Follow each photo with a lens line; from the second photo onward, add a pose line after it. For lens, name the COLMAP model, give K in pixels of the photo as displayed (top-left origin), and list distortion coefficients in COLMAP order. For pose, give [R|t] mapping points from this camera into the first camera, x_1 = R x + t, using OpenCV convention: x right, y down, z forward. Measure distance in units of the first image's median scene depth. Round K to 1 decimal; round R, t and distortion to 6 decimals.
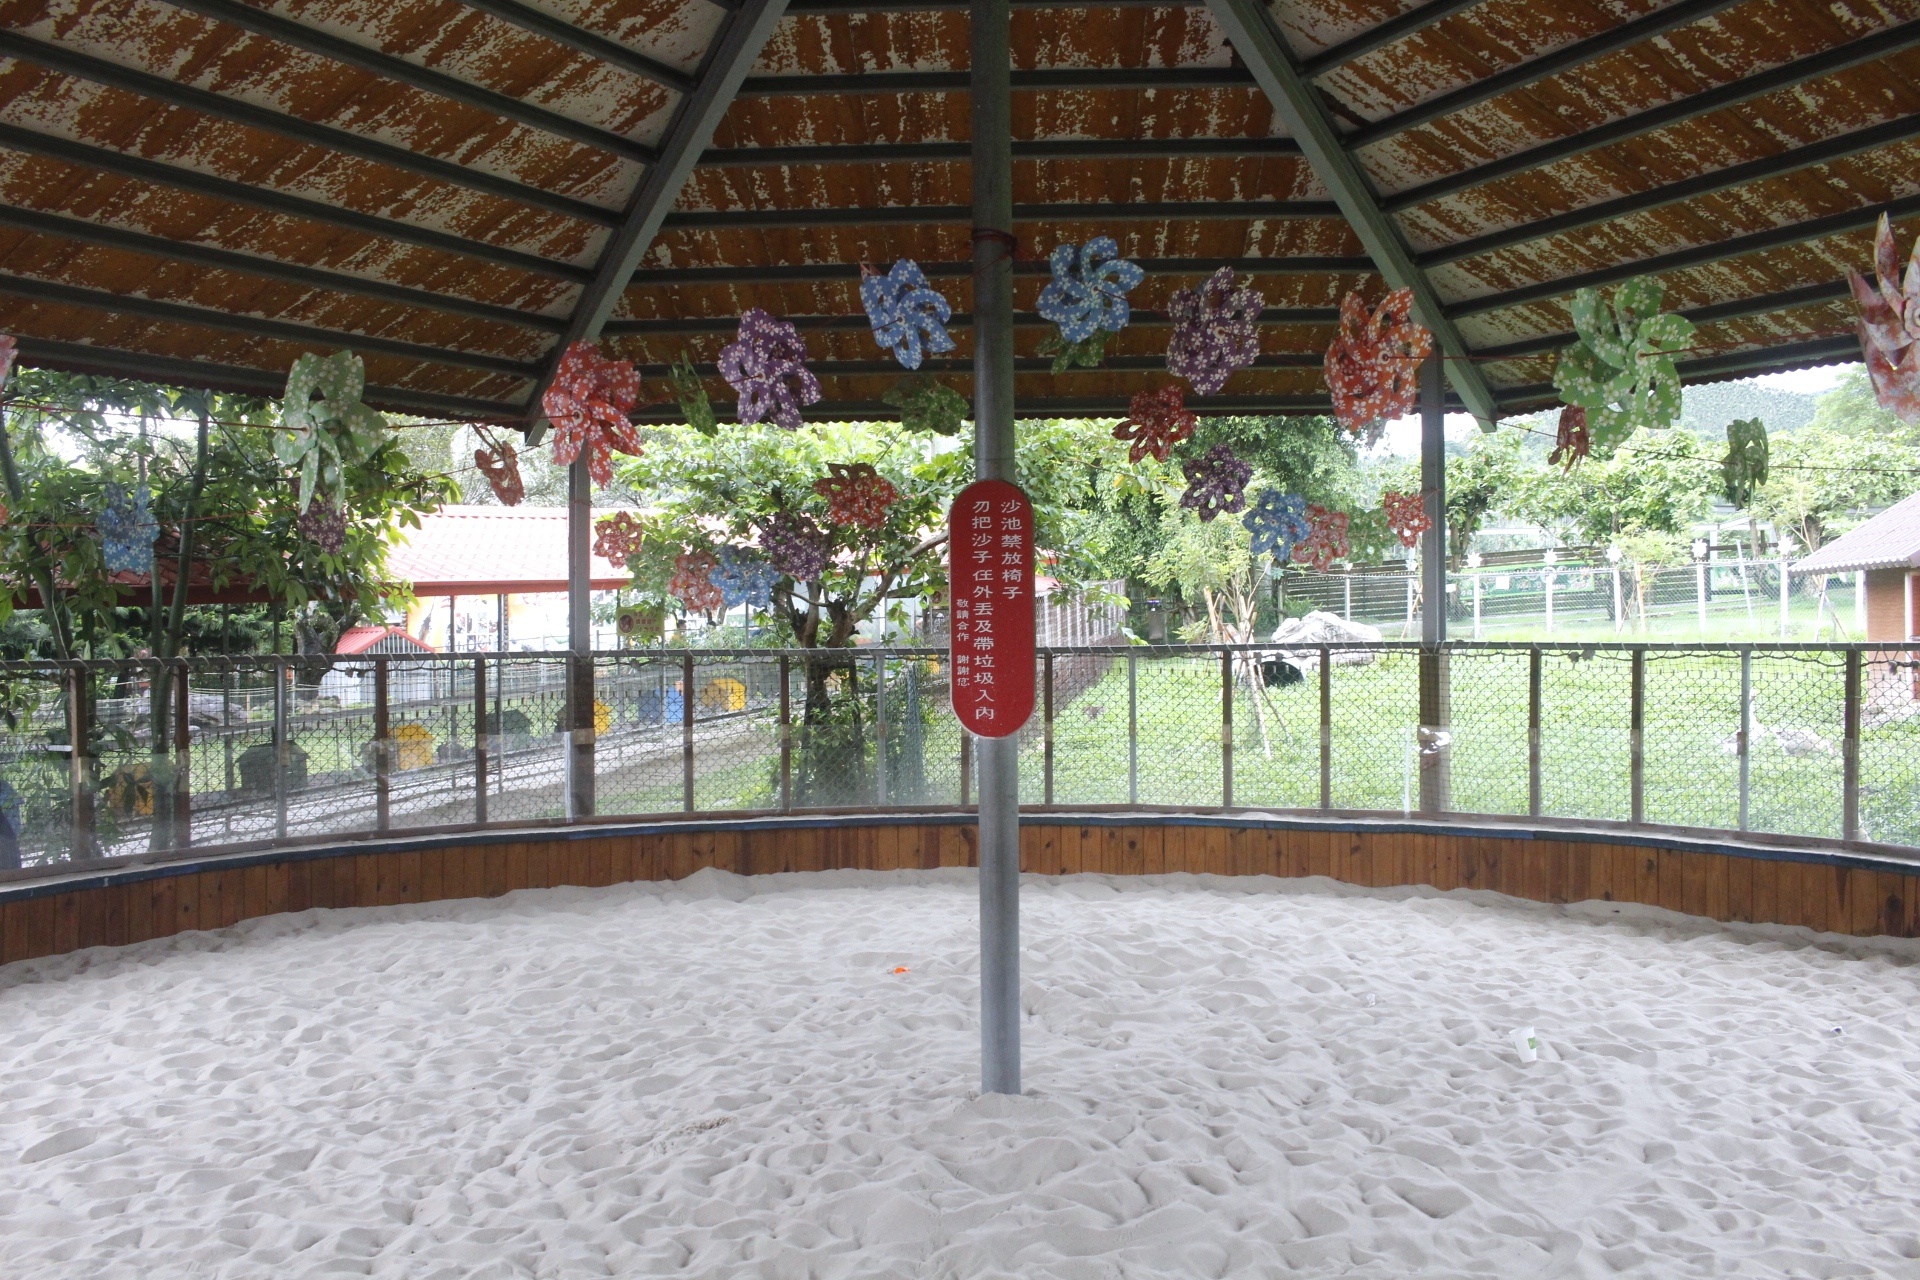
lens RADIAL K [[1598.5, 0, 949.4], [0, 1598.5, 634.4], [0, 0, 1]] dist [-0.163406, 0.136346]
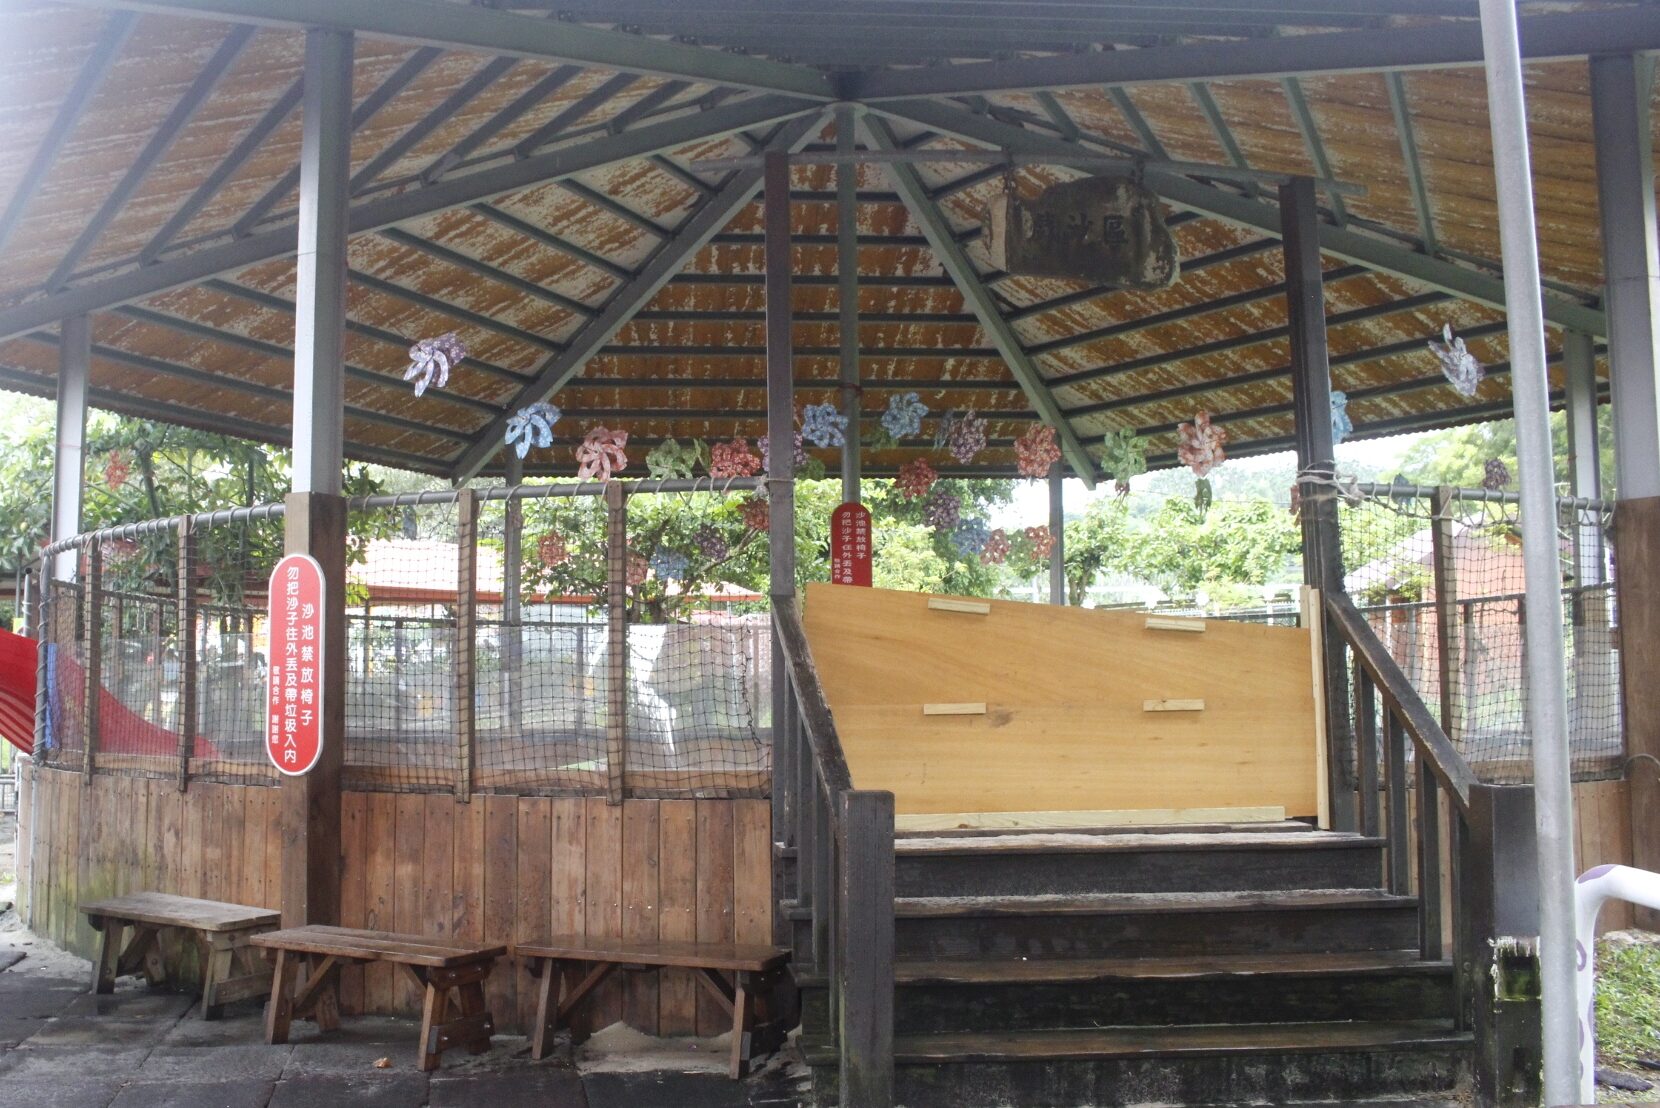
lens RADIAL K [[1601.5, 0, 686.2], [0, 1601.5, 561.3], [0, 0, 1]] dist [-0.194180, 0.249645]
pose [[0.997480, 0.014906, 0.069365, -0.206445], [-0.008767, 0.996084, -0.087971, 0.103360], [-0.070404, 0.087142, 0.993705, -0.659366]]
